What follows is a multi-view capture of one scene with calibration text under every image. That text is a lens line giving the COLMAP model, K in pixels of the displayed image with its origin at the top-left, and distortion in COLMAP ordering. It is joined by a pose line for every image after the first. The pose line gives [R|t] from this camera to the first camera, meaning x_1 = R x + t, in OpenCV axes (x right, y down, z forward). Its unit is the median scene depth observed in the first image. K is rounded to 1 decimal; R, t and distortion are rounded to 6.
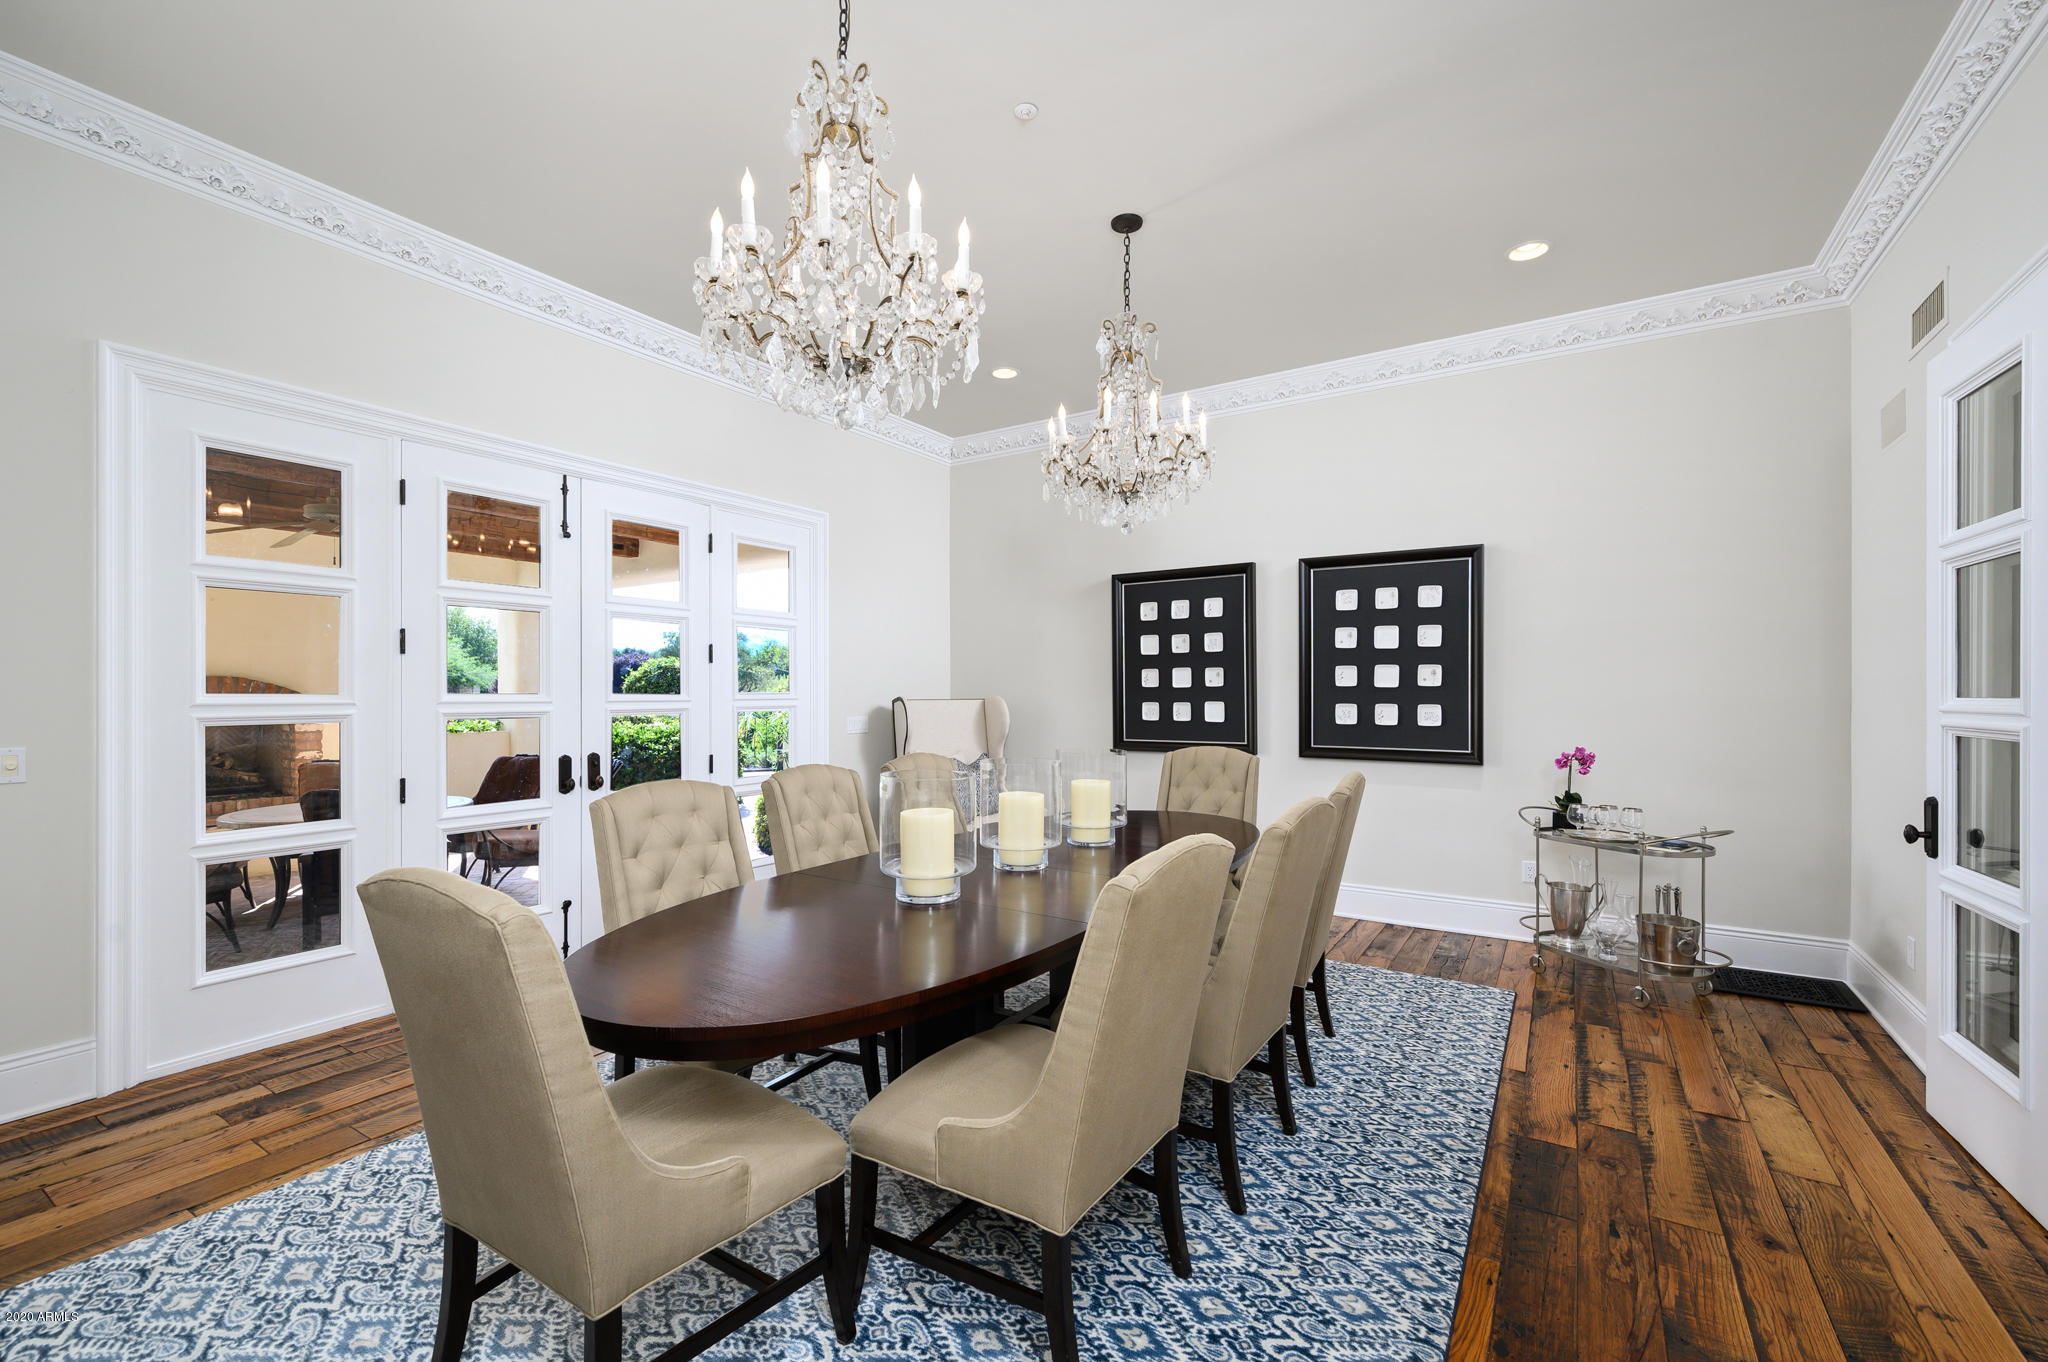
lens RADIAL K [[863.4, 0, 1024.0], [0, 863.4, 681.0], [0, 0, 1]] dist [0.017502, 0.000018]
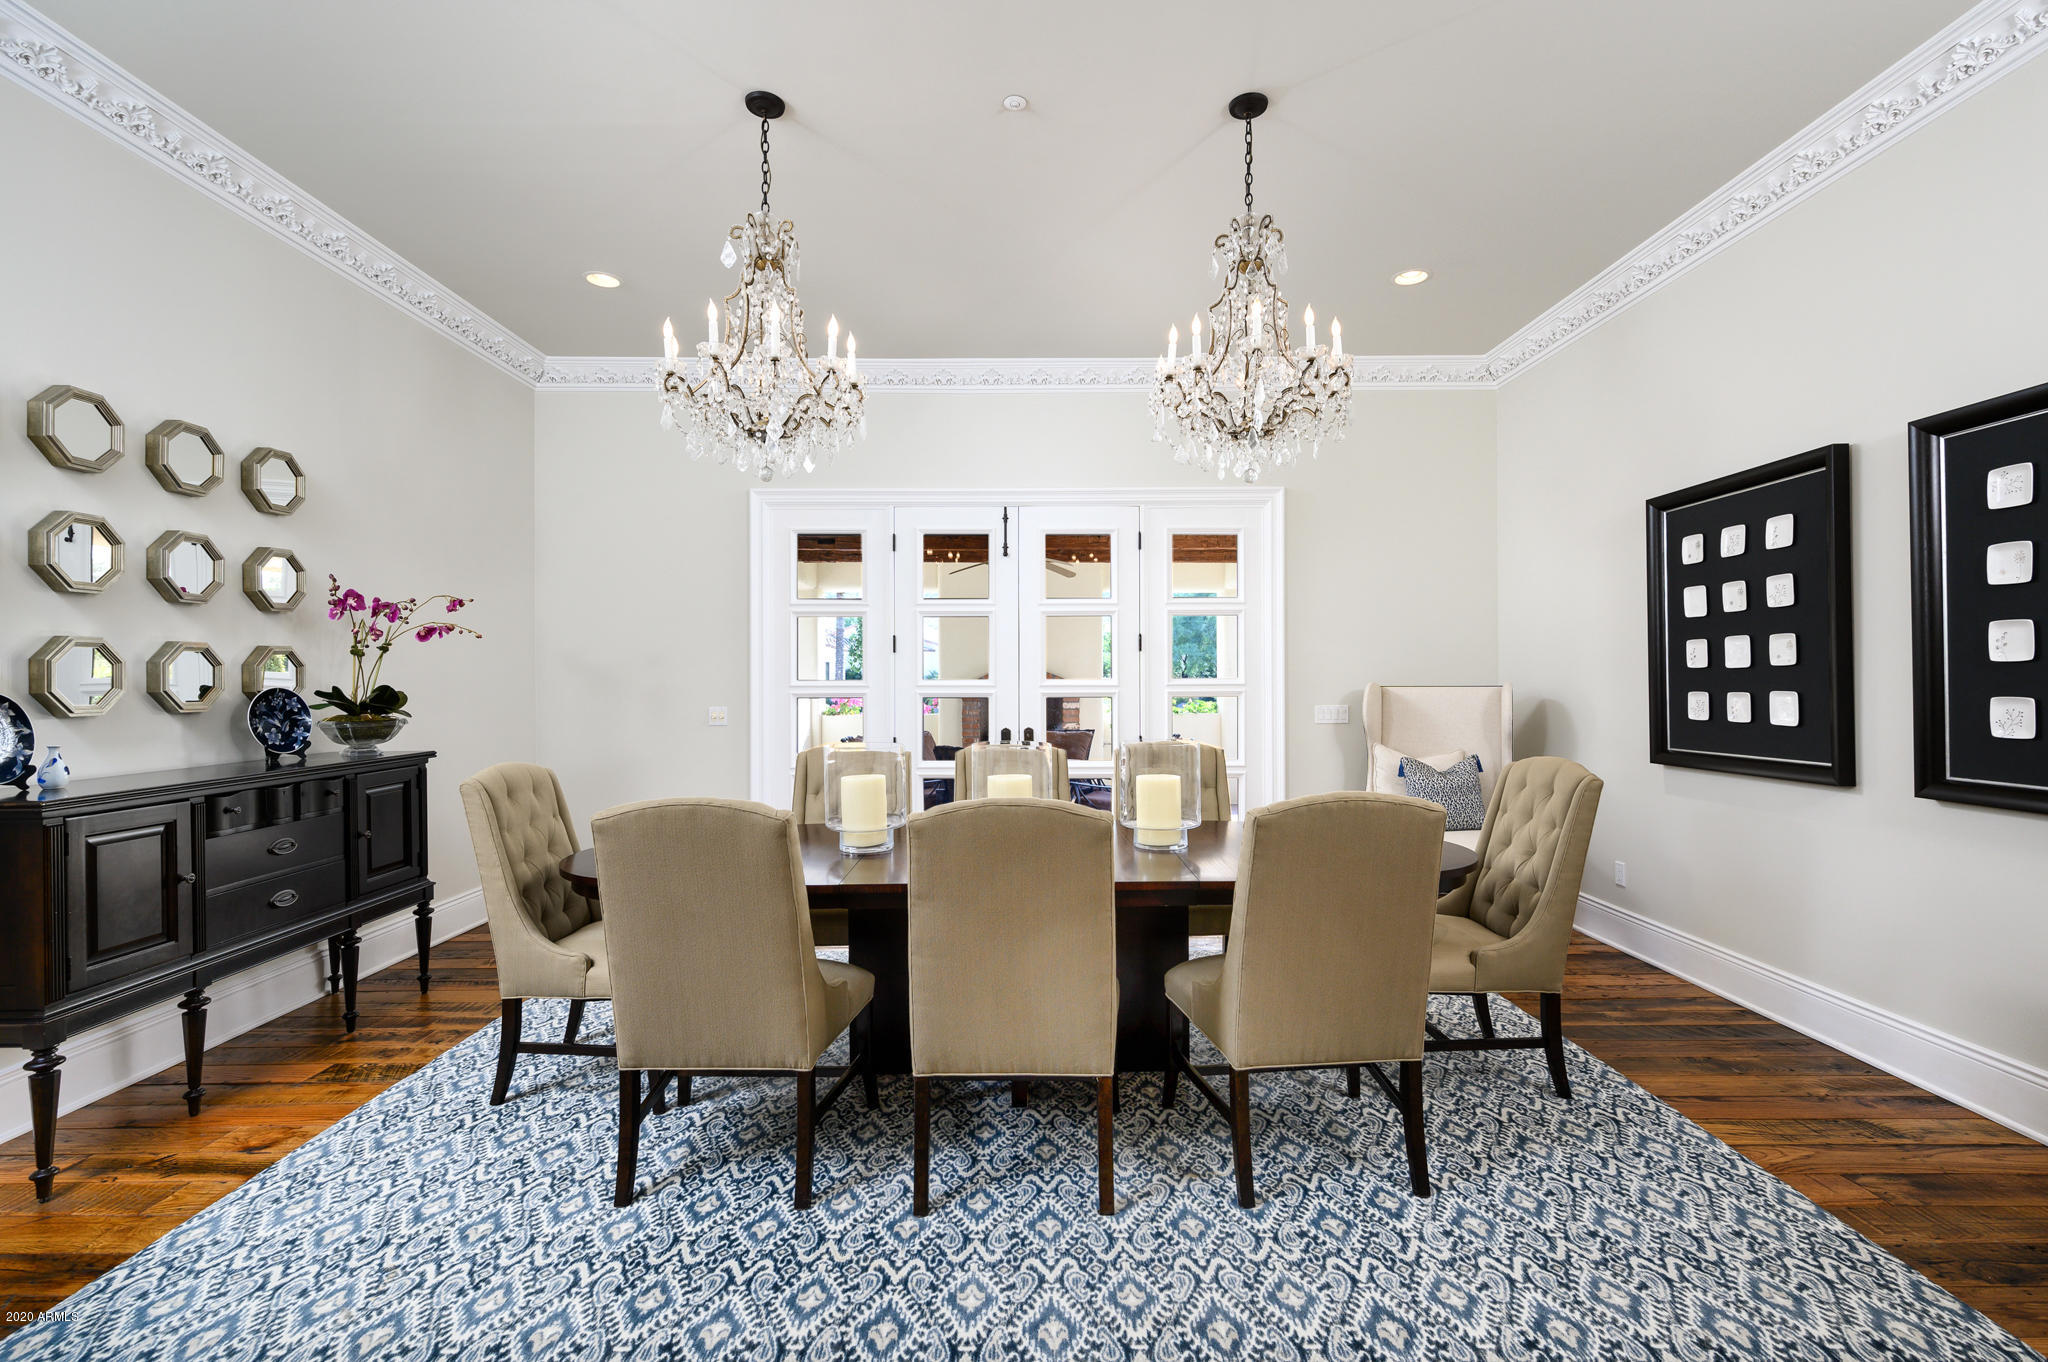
lens RADIAL K [[915.8, 0, 1022.8], [0, 915.8, 675.3], [0, 0, 1]] dist [0.001457, 0.000007]
pose [[0.533849, -0.003659, -0.845572, 0.477079], [0.011892, 0.999924, 0.003182, 0.004863], [0.845496, -0.011754, 0.533853, 0.229212]]
